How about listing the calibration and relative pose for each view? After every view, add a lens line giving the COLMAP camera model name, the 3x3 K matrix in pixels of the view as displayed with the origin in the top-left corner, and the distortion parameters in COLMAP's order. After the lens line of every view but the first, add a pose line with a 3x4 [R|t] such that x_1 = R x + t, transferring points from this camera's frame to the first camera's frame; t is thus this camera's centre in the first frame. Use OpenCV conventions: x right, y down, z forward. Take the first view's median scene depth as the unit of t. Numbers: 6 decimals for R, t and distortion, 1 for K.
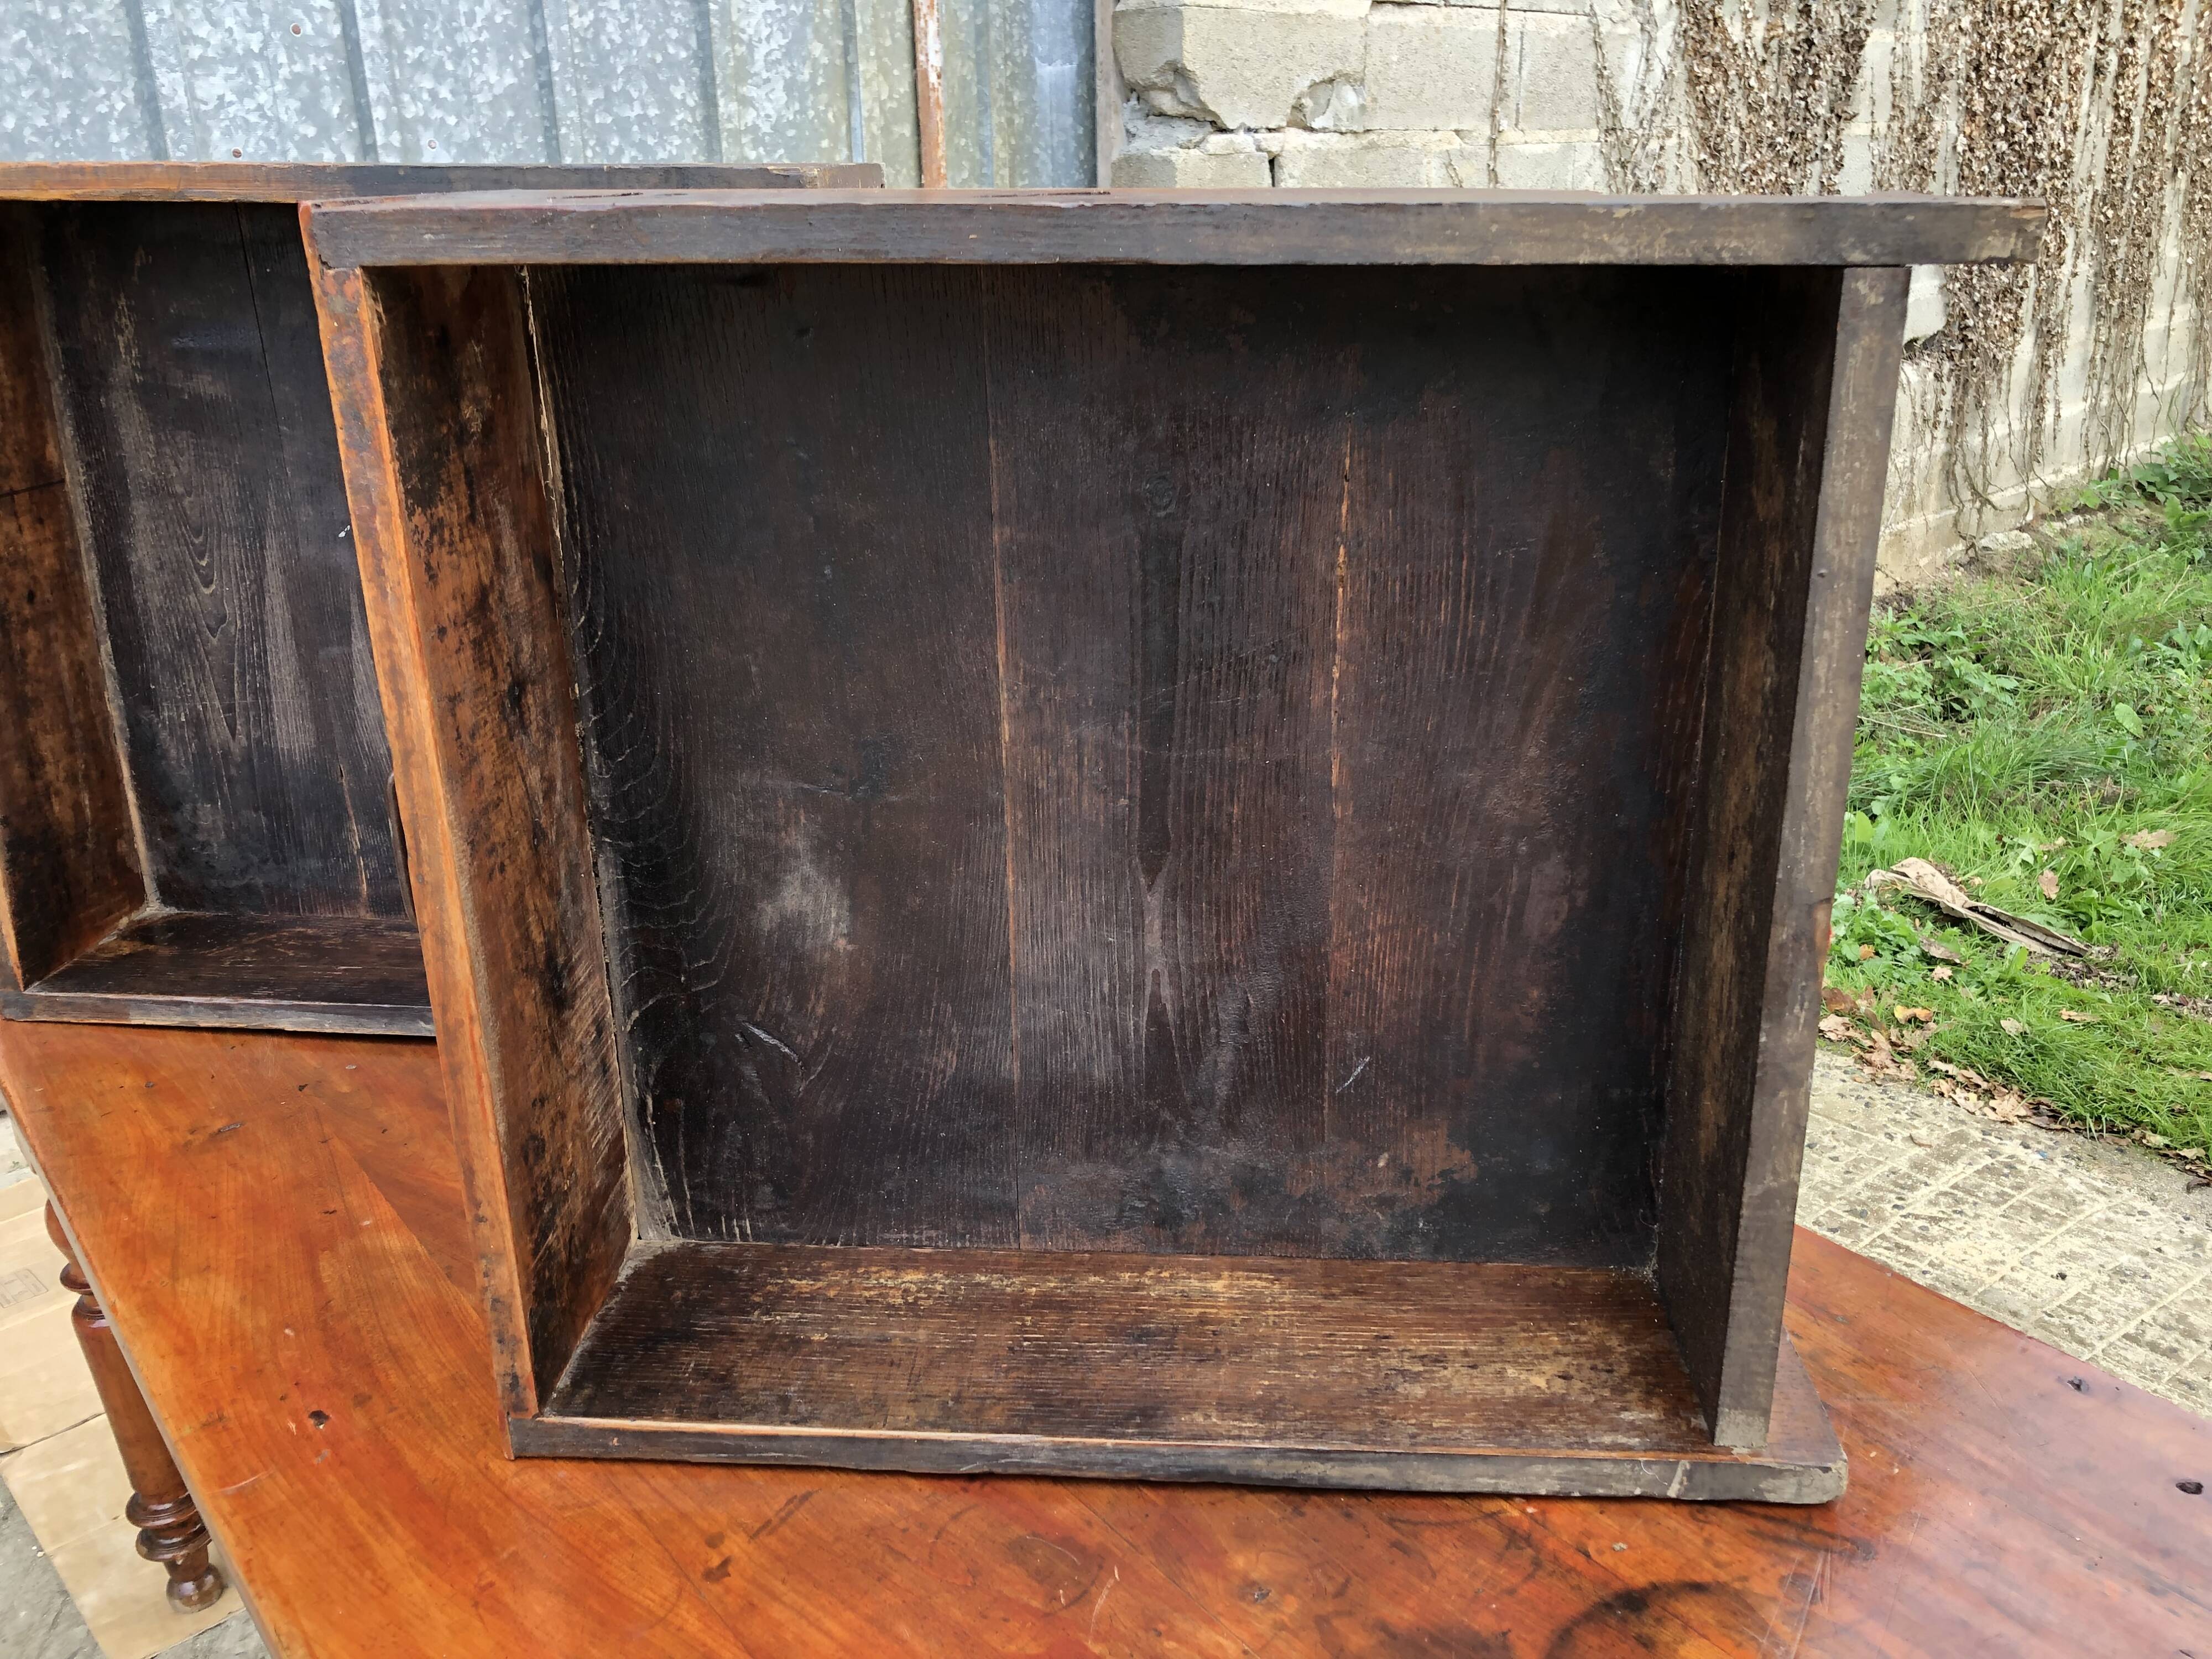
lens RADIAL K [[1816.4, 0, 1114.6], [0, 1816.4, 830.4], [0, 0, 1]] dist [0.013950, 0.005000]
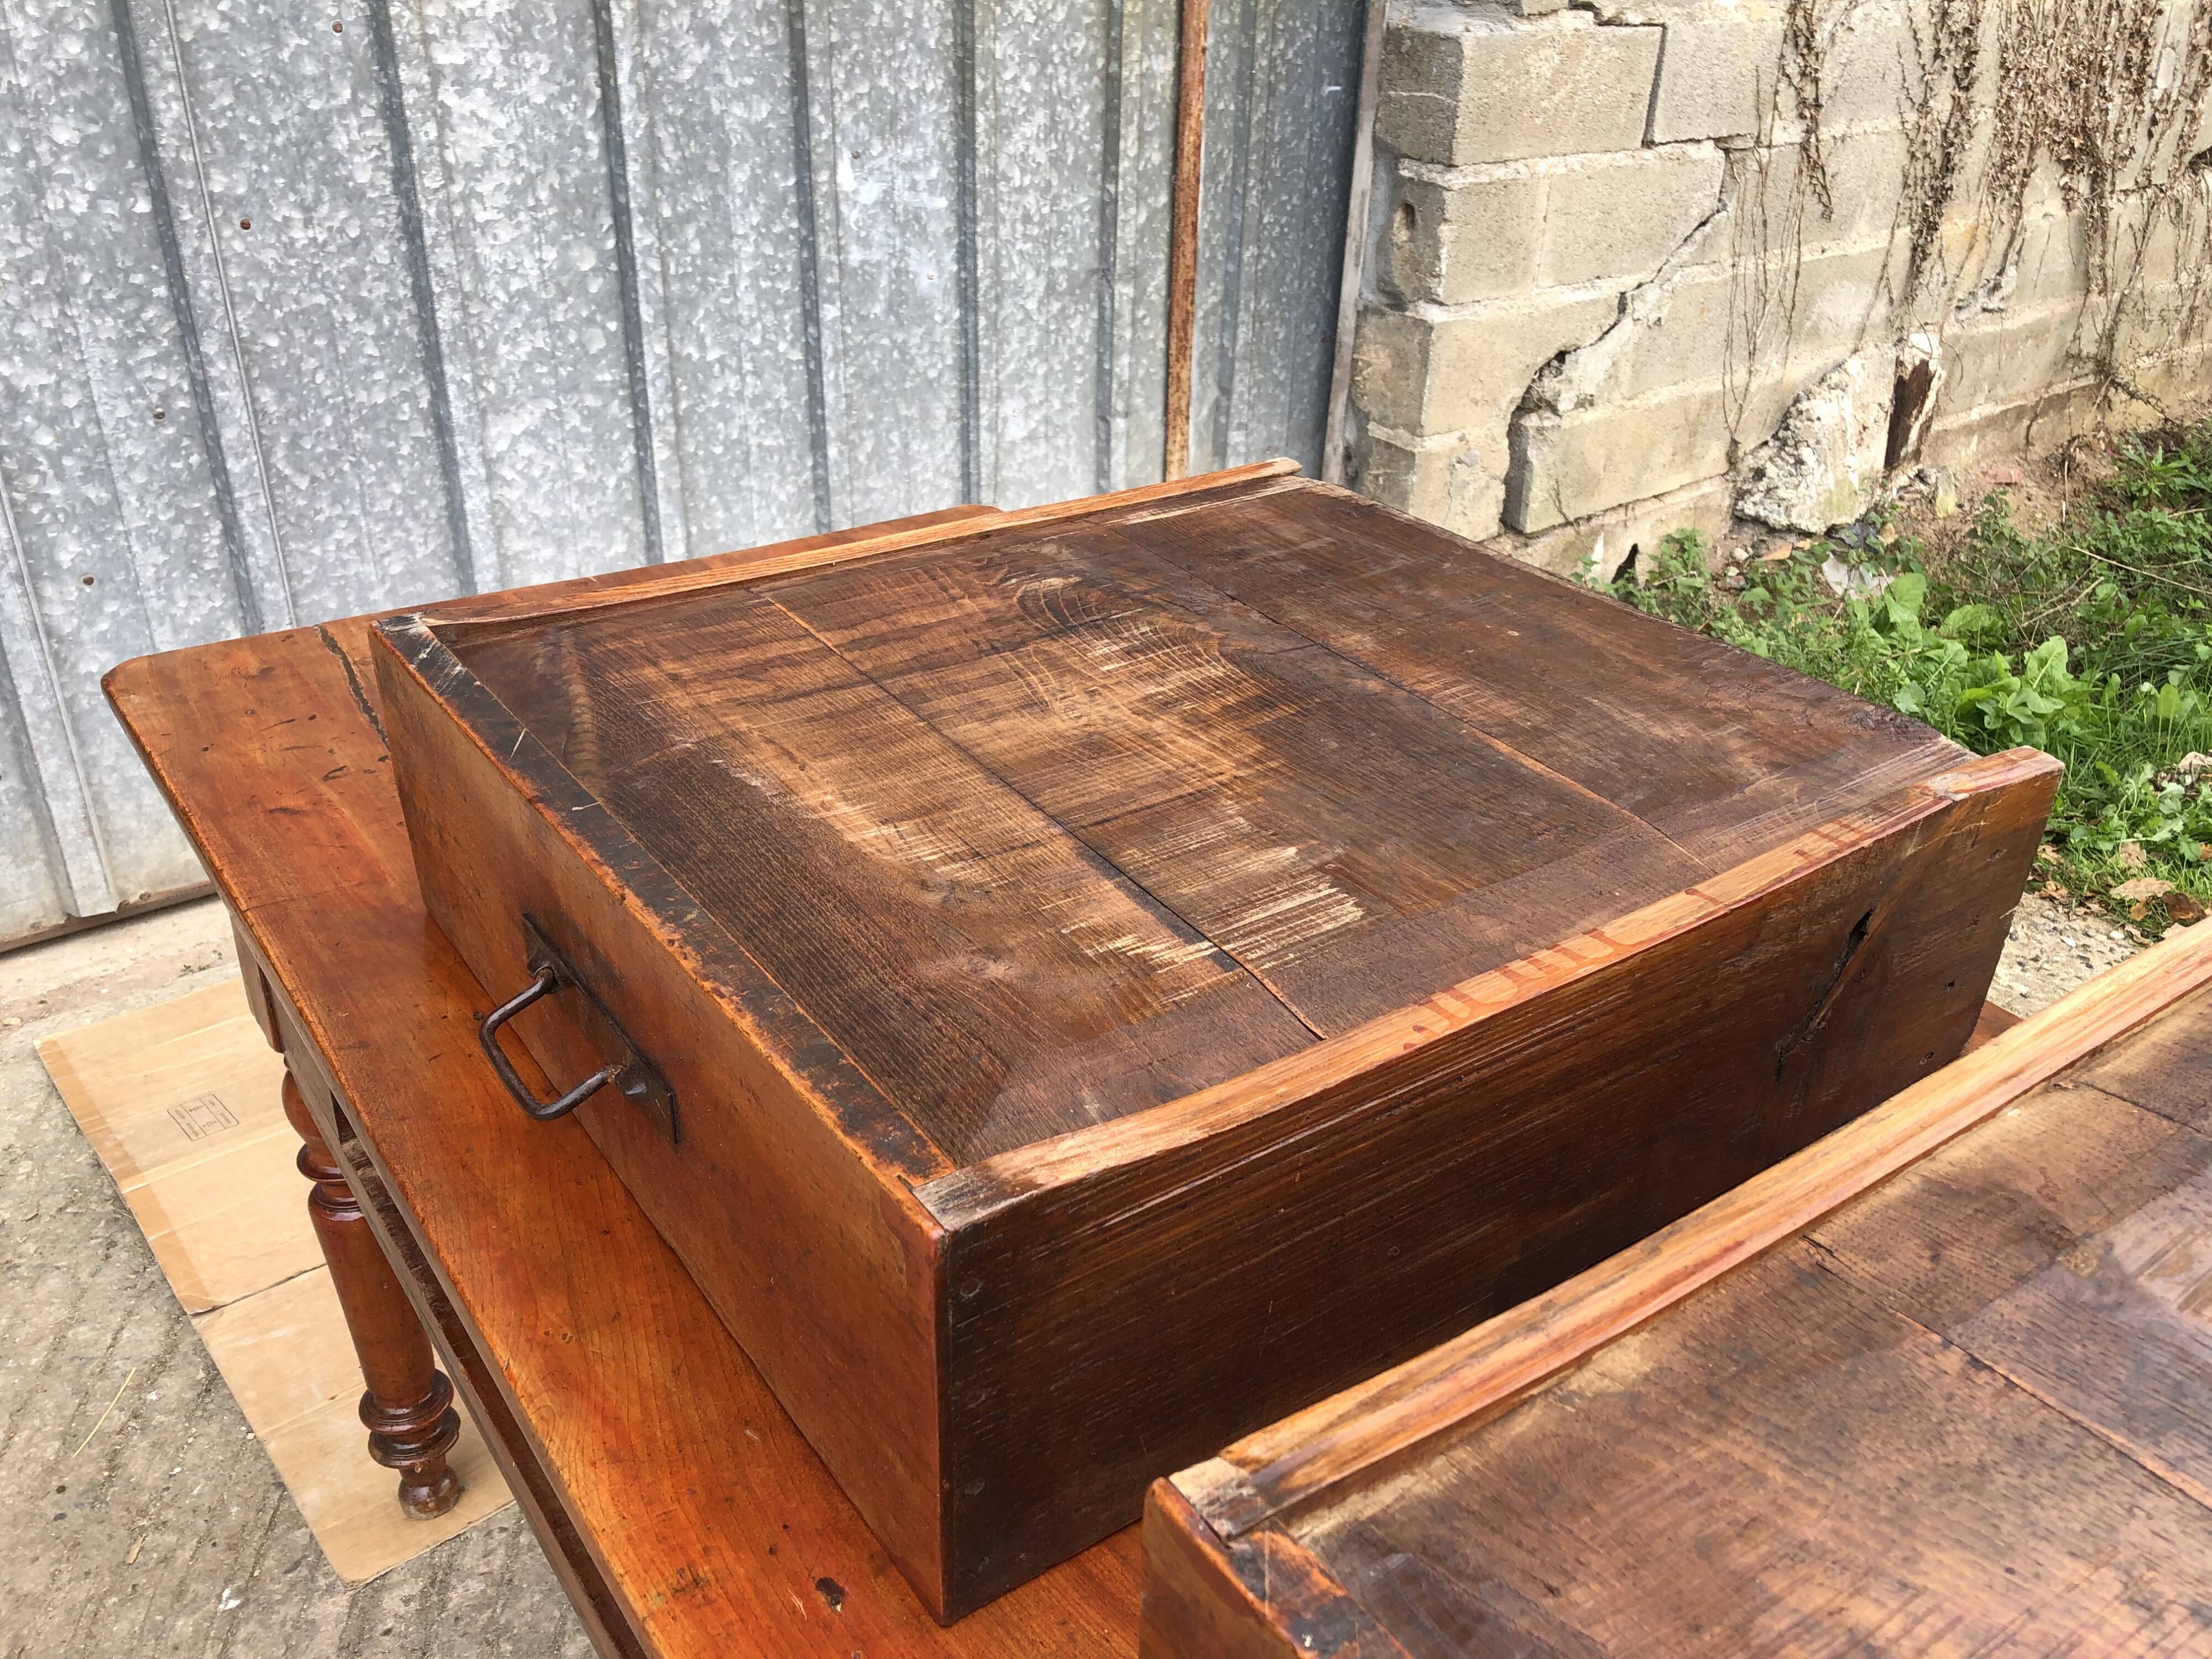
lens RADIAL K [[1816.4, 0, 1130.6], [0, 1816.4, 840.7], [0, 0, 1]] dist [0.013950, 0.005000]
pose [[0.997906, 0.060071, -0.023975, -0.100097], [-0.056685, 0.990777, 0.123079, -0.019914], [0.031147, -0.121462, 0.992107, 0.103758]]
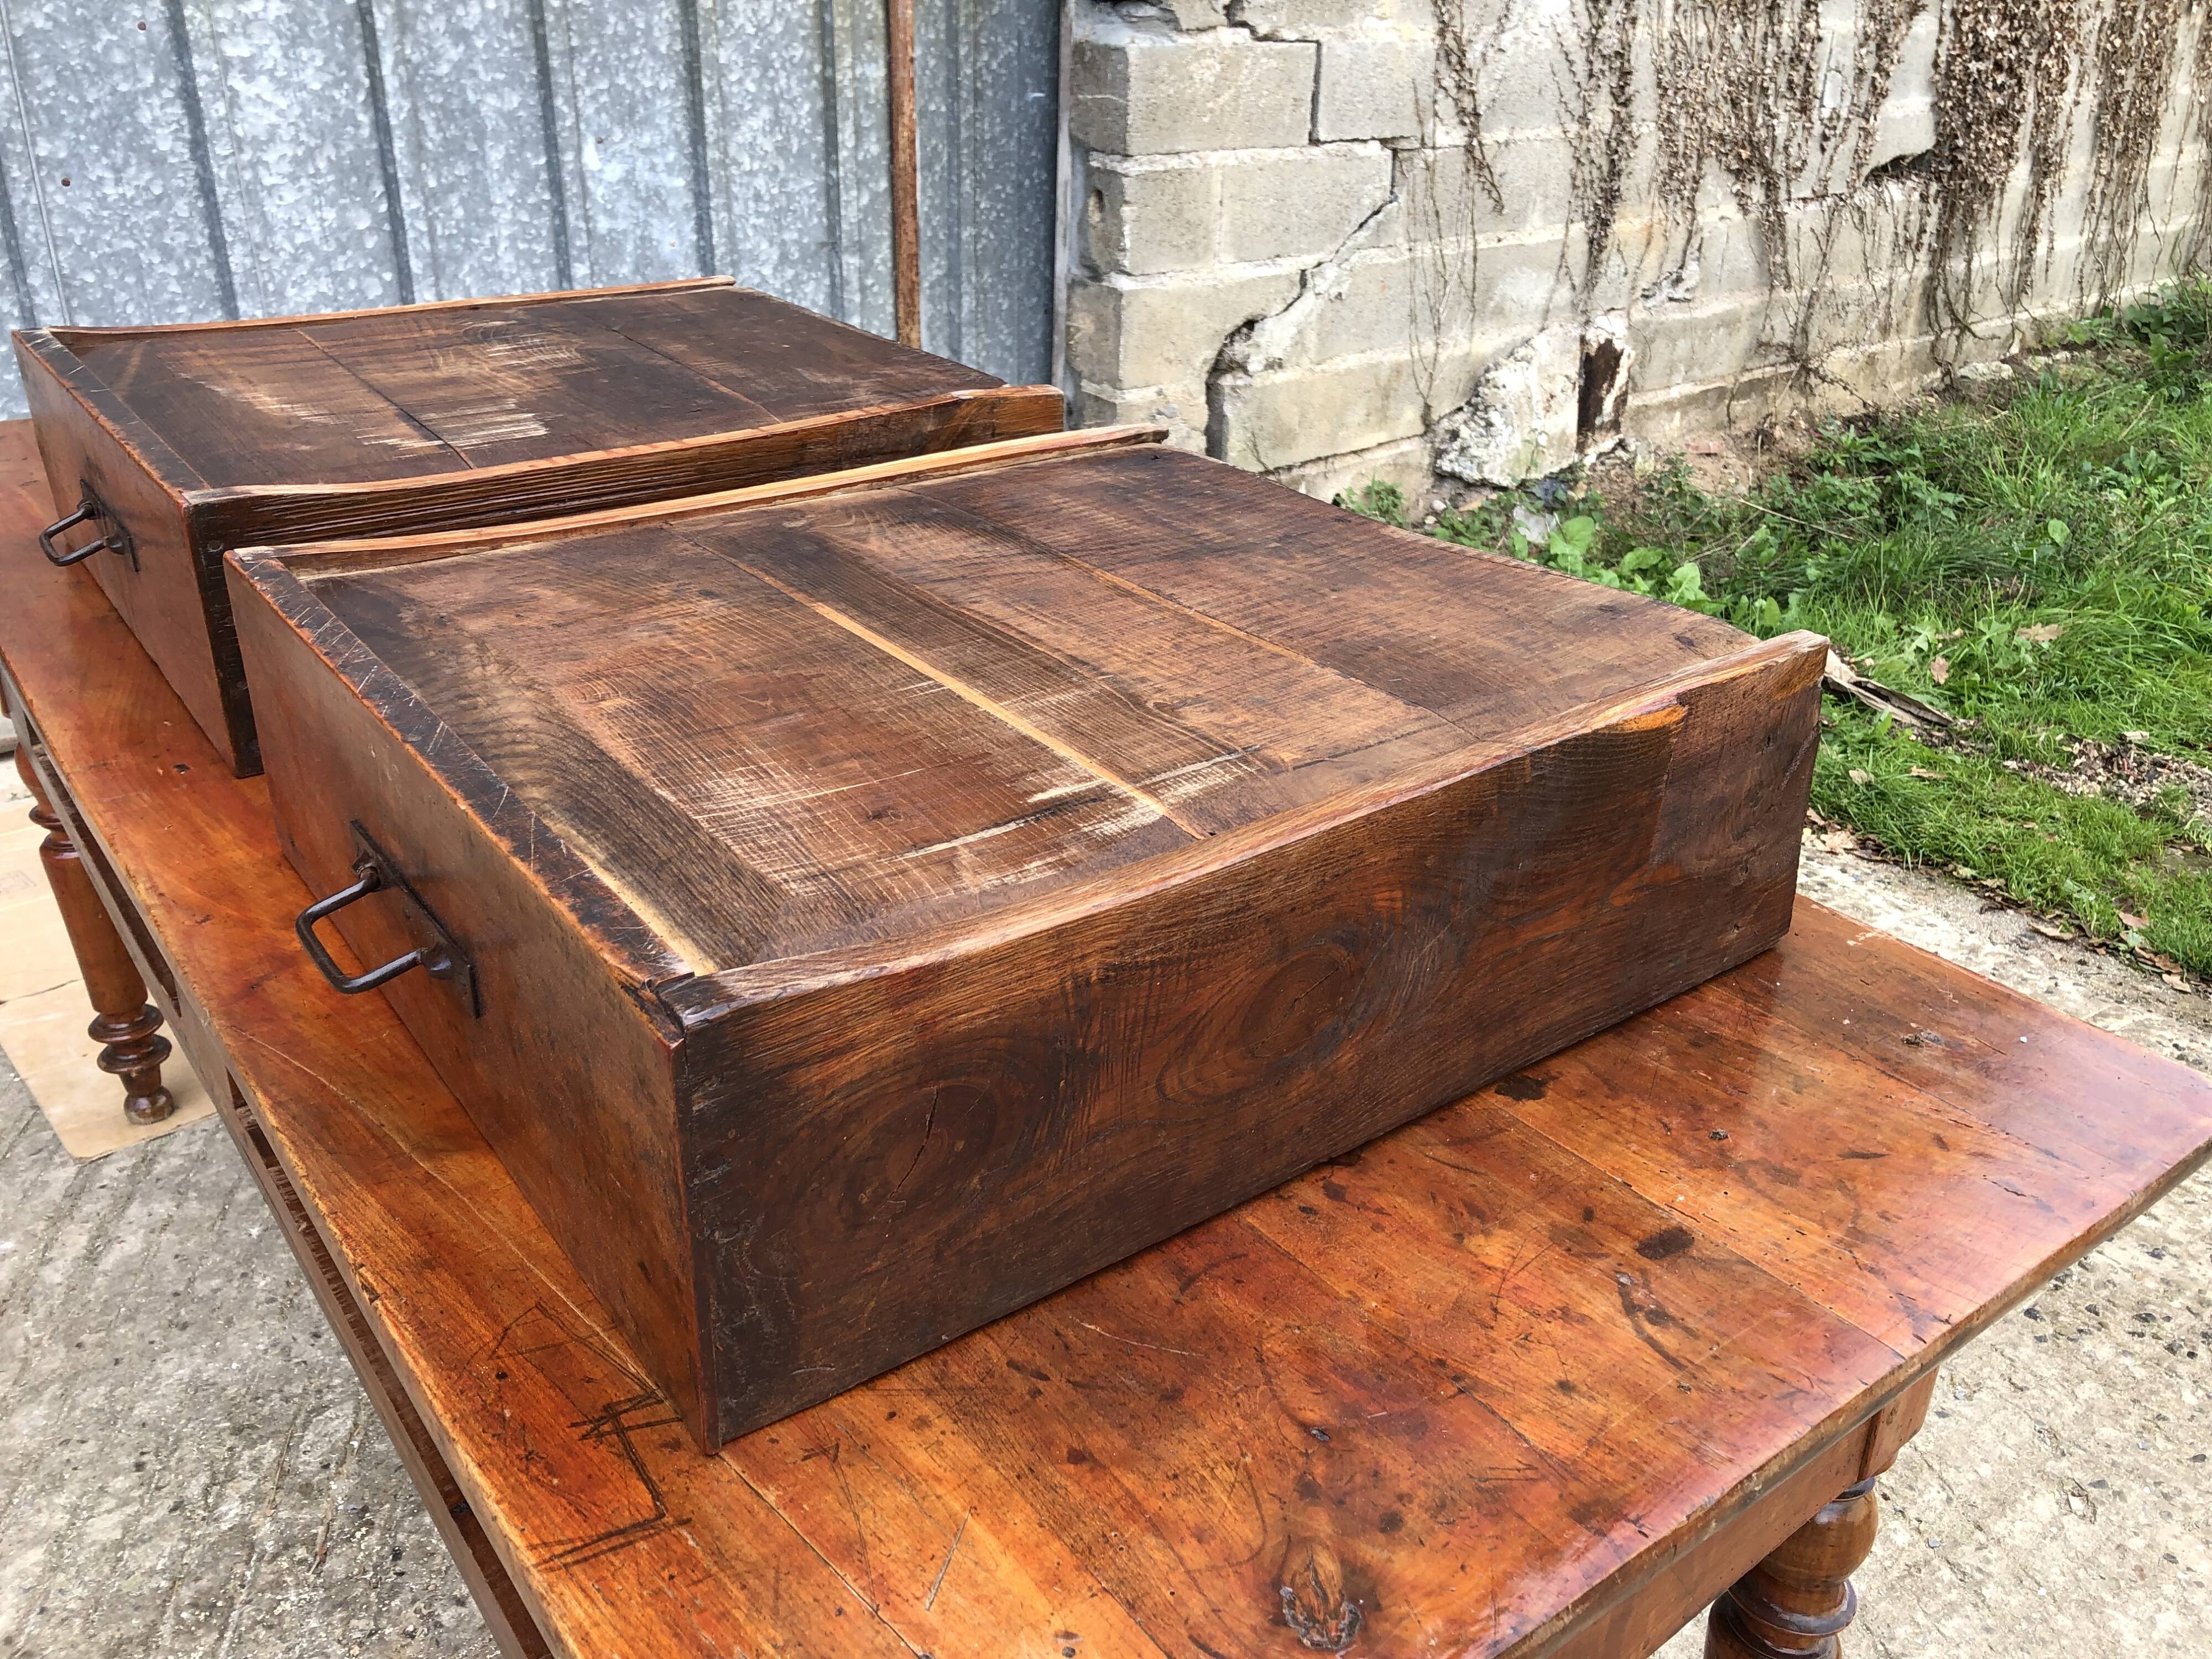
lens RADIAL K [[1816.4, 0, 1105.1], [0, 1816.4, 810.8], [0, 0, 1]] dist [0.013950, 0.005000]
pose [[0.998605, 0.049409, -0.018636, 0.070296], [-0.047898, 0.996085, 0.074296, 0.069126], [0.022234, -0.073300, 0.997062, -0.078028]]
